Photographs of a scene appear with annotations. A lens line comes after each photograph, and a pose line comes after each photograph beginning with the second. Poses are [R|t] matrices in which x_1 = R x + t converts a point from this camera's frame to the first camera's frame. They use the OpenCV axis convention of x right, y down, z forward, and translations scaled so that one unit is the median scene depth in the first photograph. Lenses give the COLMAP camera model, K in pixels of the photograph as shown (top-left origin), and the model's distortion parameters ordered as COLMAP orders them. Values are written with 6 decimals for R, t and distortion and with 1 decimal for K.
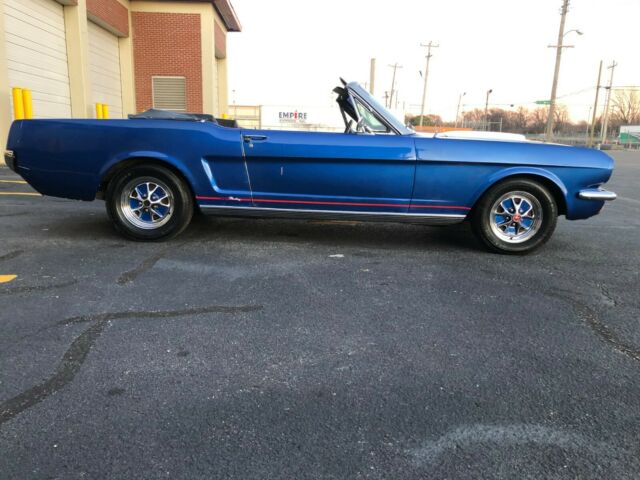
lens RADIAL K [[525.0, 0, 317.9], [0, 525.0, 238.6], [0, 0, 1]] dist [0.014268, -0.009150]
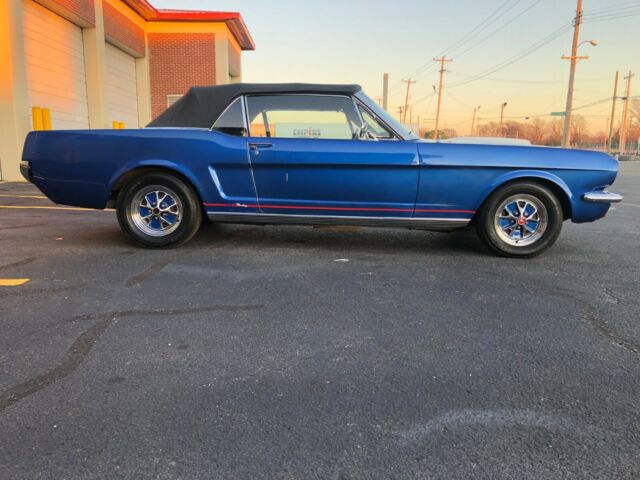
lens RADIAL K [[525.0, 0, 317.9], [0, 525.0, 240.6], [0, 0, 1]] dist [0.014268, -0.009150]
pose [[0.999473, -0.011194, -0.030485, 0.020720], [0.010388, 0.999595, -0.026496, 0.021157], [0.030769, 0.026166, 0.999184, -0.012777]]
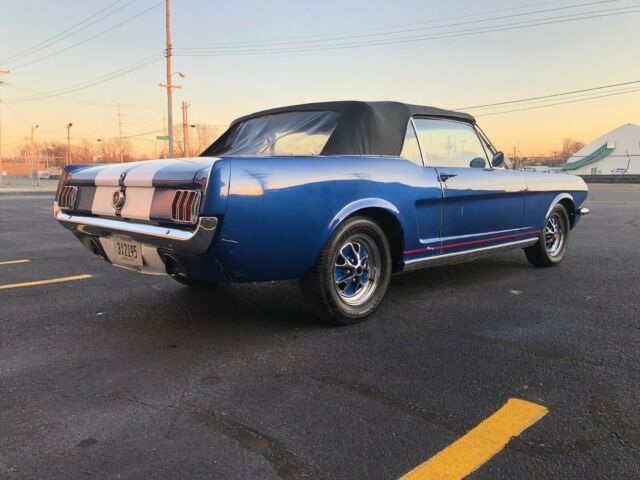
lens RADIAL K [[525.0, 0, 321.6], [0, 525.0, 240.0], [0, 0, 1]] dist [0.014268, -0.009150]
pose [[0.709075, -0.117129, 0.695337, -0.874565], [0.158951, 0.987277, 0.004214, -0.121124], [-0.686984, 0.107536, 0.718672, 0.512456]]
